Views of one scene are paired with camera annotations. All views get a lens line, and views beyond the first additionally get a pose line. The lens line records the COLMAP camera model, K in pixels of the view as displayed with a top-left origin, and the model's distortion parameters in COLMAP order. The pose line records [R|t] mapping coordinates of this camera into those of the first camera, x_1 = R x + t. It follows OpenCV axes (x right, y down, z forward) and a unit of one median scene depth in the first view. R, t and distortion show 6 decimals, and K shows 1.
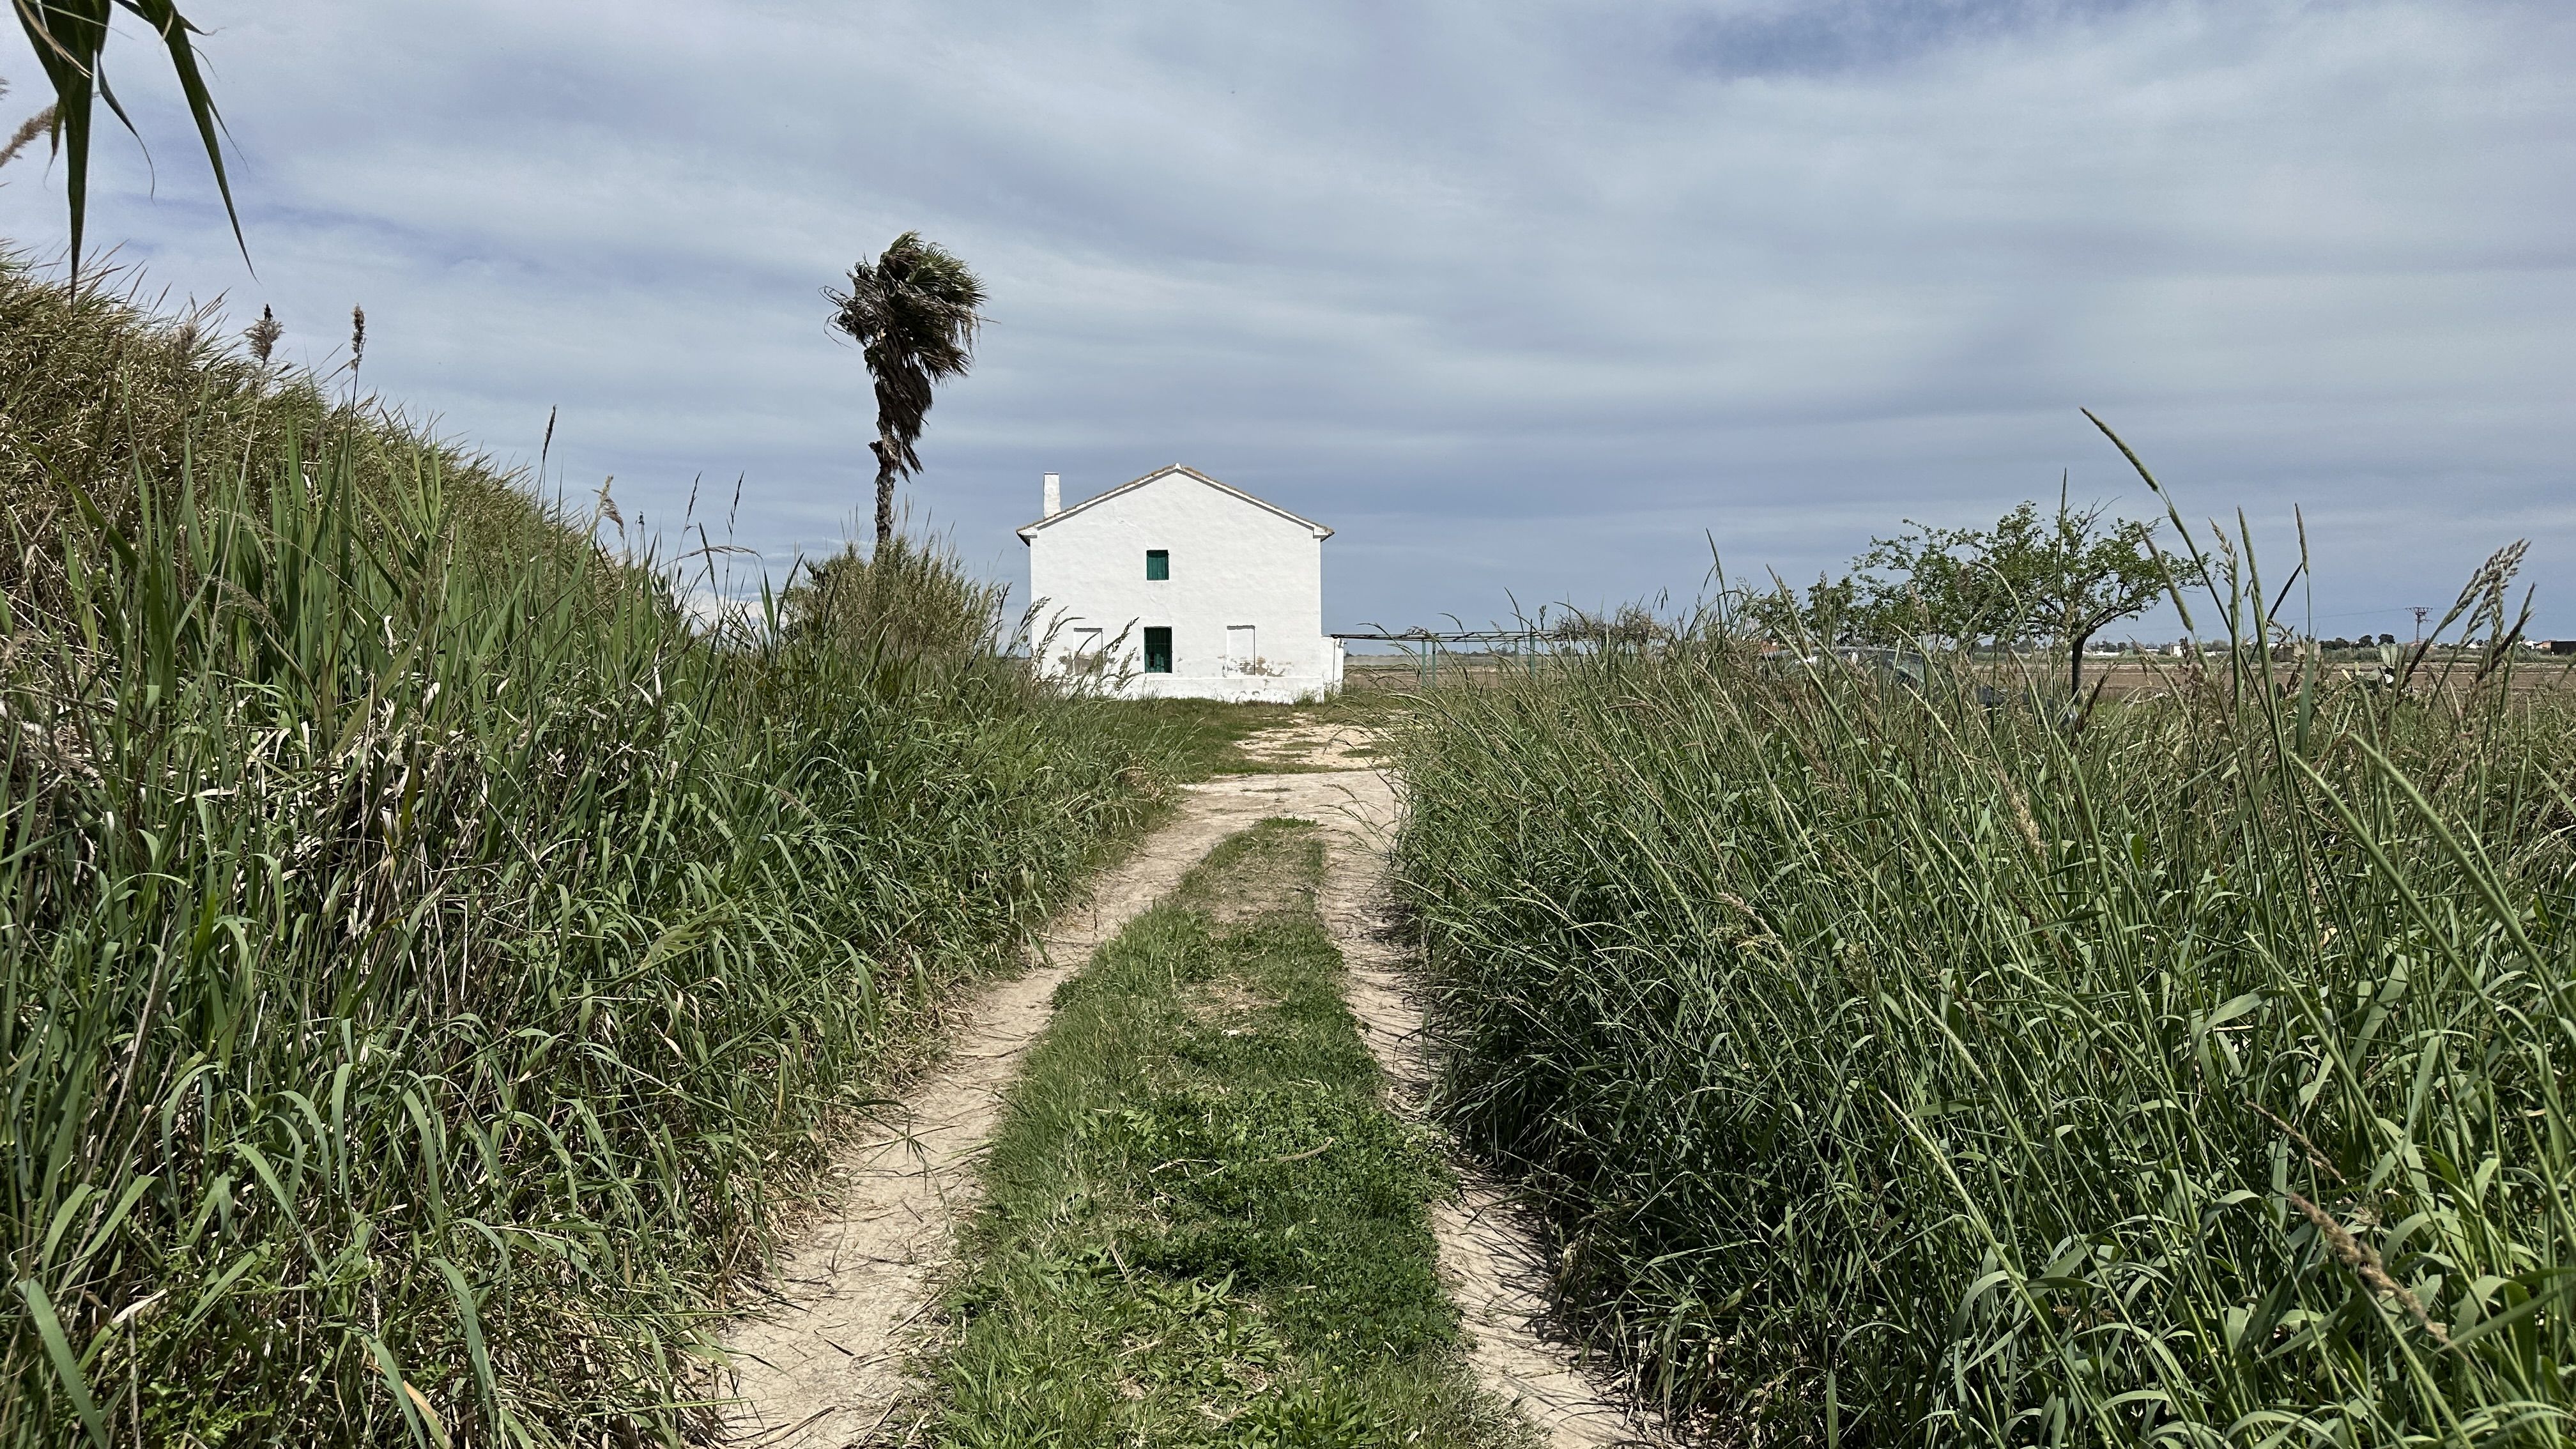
lens RADIAL K [[1840.4, 0, 1284.3], [0, 1840.4, 733.1], [0, 0, 1]] dist [0.114248, -0.171899]
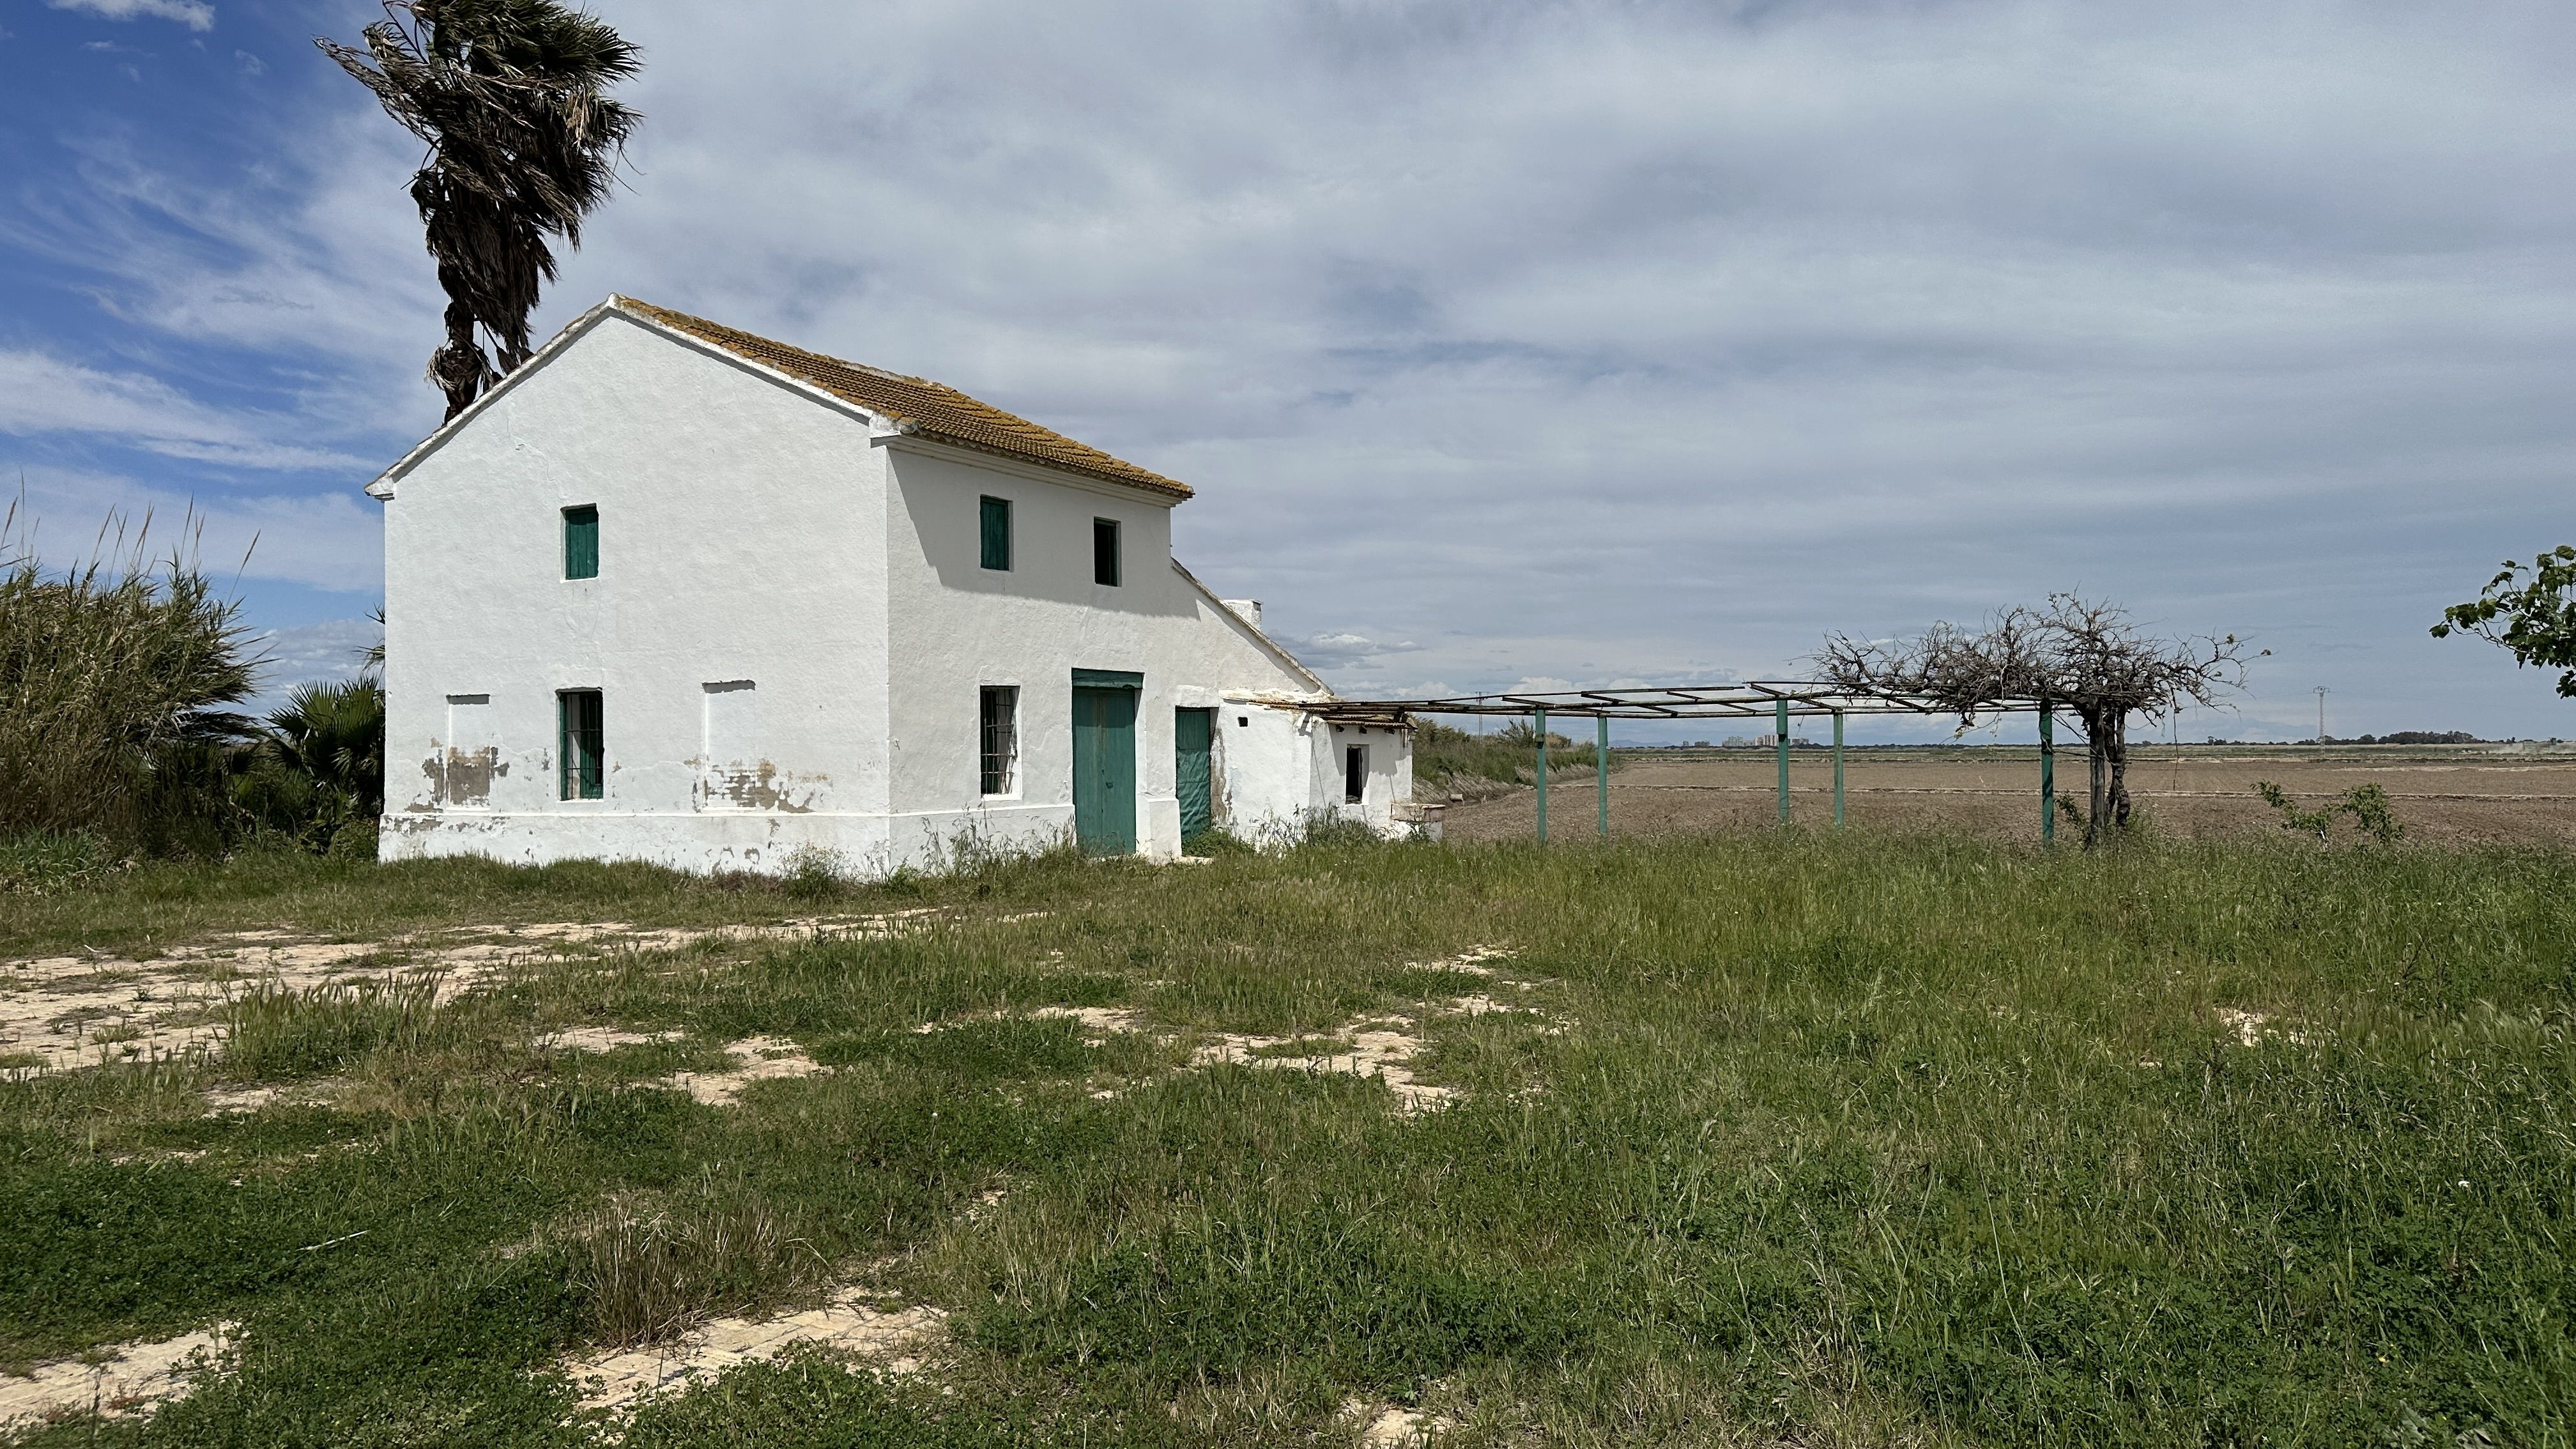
lens RADIAL K [[1840.4, 0, 1284.3], [0, 1840.4, 733.1], [0, 0, 1]] dist [0.114248, -0.171899]
pose [[0.812544, -0.006519, -0.582864, 0.293837], [-0.016471, 0.999281, -0.034137, -0.034292], [0.582667, 0.037338, 0.811852, 0.716694]]
